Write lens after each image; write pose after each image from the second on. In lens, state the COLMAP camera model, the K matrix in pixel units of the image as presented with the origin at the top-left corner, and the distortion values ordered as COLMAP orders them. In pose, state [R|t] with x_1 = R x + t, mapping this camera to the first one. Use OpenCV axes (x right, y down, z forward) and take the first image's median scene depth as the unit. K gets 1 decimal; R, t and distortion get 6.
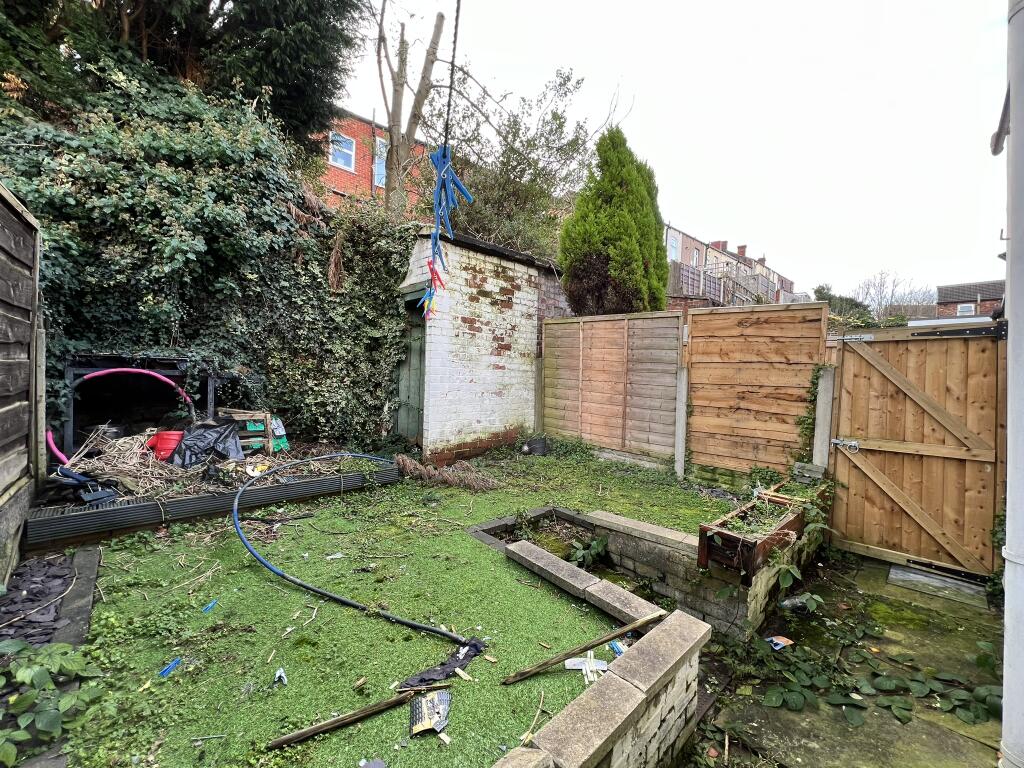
lens RADIAL K [[407.4, 0, 513.8], [0, 407.4, 384.8], [0, 0, 1]] dist [-0.000285, -0.000061]
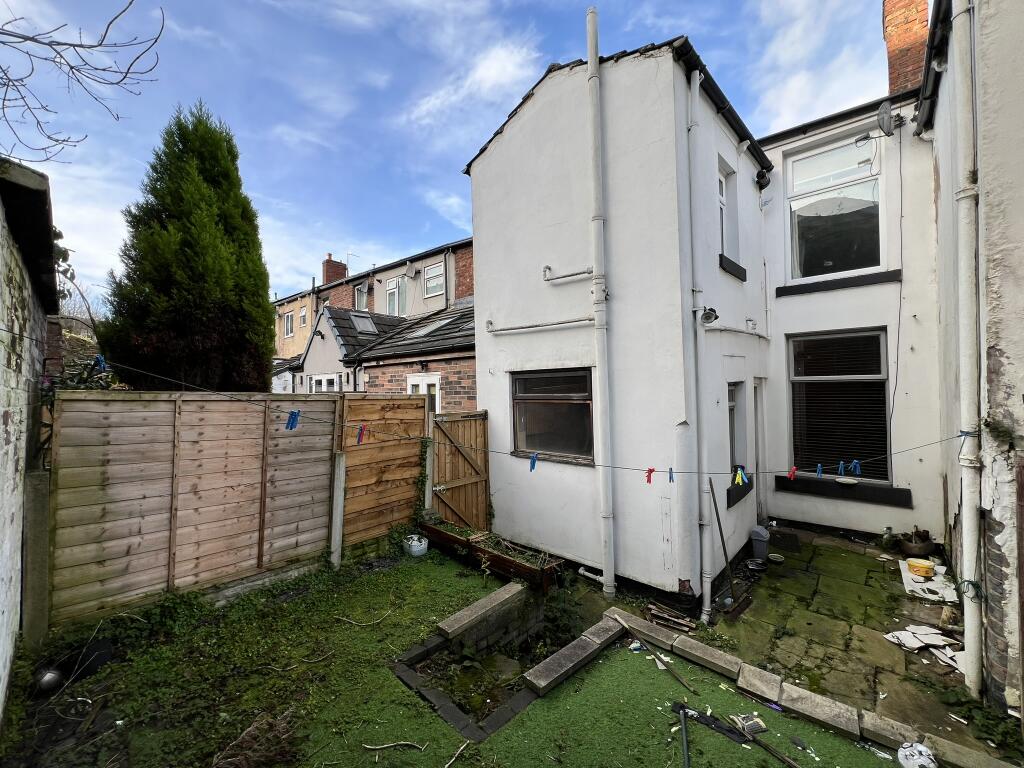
lens RADIAL K [[407.4, 0, 513.8], [0, 407.4, 384.8], [0, 0, 1]] dist [-0.000285, -0.000061]
pose [[-0.044092, -0.007415, 0.999000, -0.646968], [0.038802, 0.999205, 0.009129, -0.223449], [-0.998274, 0.039166, -0.043769, 0.705255]]
